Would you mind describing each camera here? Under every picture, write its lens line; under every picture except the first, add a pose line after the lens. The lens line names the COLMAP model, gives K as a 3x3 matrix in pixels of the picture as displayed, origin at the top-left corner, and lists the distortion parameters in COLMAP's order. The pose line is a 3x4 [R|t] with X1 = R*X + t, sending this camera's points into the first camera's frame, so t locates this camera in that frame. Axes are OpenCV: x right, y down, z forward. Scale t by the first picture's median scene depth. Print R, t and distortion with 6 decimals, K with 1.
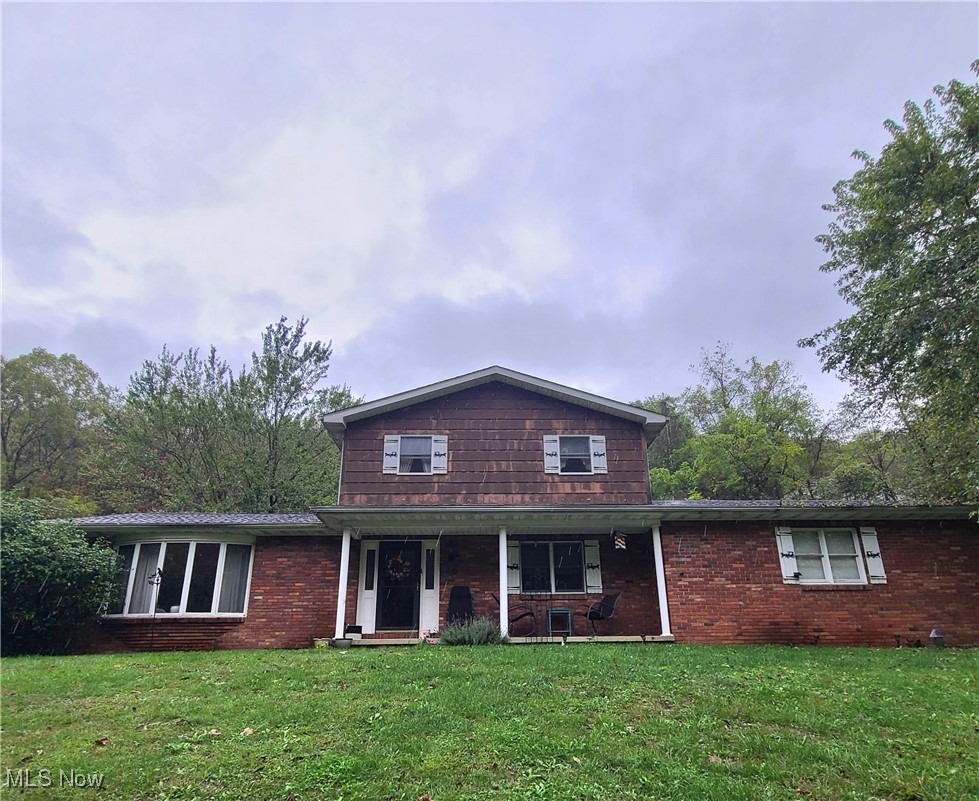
lens RADIAL K [[635.3, 0, 489.4], [0, 635.3, 440.7], [0, 0, 1]] dist [0.000608, -0.002221]
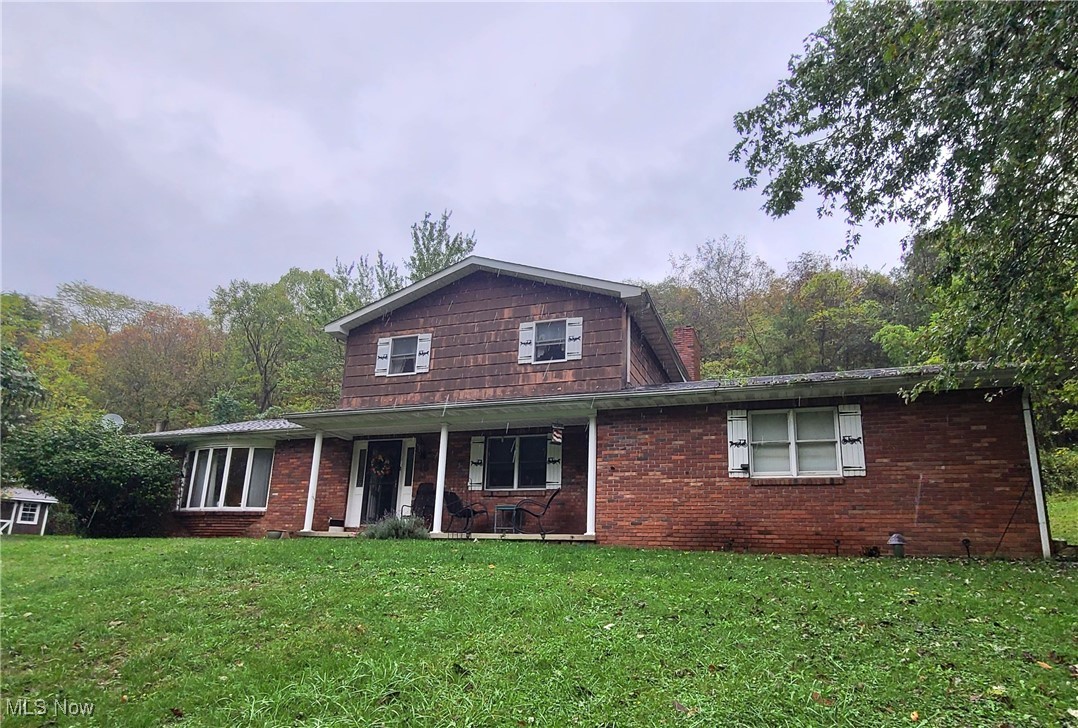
lens RADIAL K [[736.0, 0, 539.0], [0, 736.0, 364.0], [0, 0, 1]] dist [-0.000221, 0.001099]
pose [[0.905964, -0.074704, -0.416711, 0.631808], [0.104848, 0.993236, 0.049891, -0.000137], [0.410166, -0.088891, 0.907669, 0.021327]]
